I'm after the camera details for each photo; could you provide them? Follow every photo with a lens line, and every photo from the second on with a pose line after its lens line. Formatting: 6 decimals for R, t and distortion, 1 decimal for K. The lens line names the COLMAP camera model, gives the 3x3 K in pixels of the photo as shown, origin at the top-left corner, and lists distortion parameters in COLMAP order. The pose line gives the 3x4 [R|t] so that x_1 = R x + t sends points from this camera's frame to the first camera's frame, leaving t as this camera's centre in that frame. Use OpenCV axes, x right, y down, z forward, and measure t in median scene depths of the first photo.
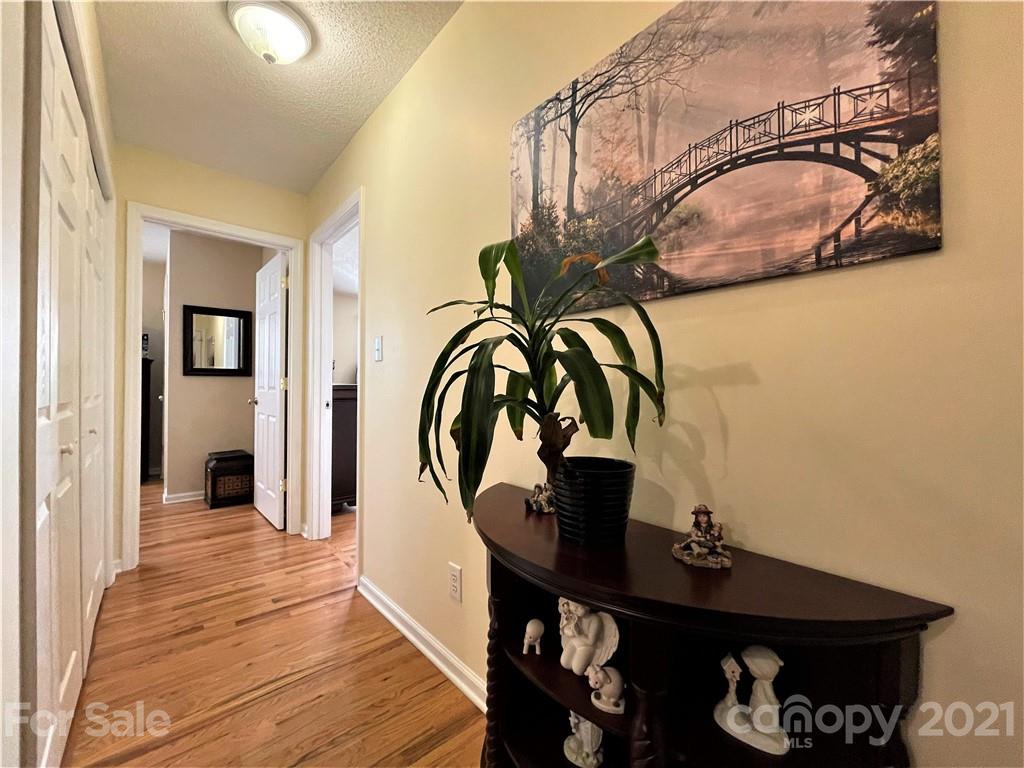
lens RADIAL K [[411.0, 0, 512.9], [0, 411.0, 385.7], [0, 0, 1]] dist [-0.002170, -0.000798]
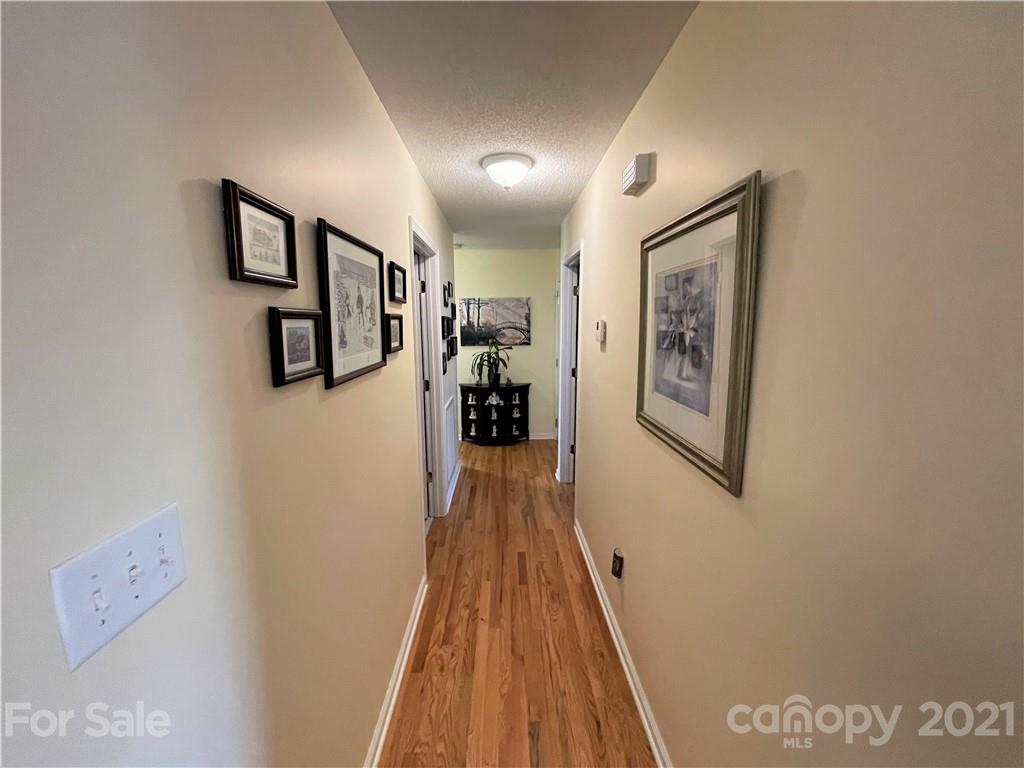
lens RADIAL K [[411.0, 0, 511.9], [0, 411.0, 377.0], [0, 0, 1]] dist [-0.002170, -0.000798]
pose [[0.648091, -0.102843, 0.754587, -4.460628], [0.001435, 0.991003, 0.133831, -0.614075], [-0.761562, -0.085651, 0.642407, -3.329348]]
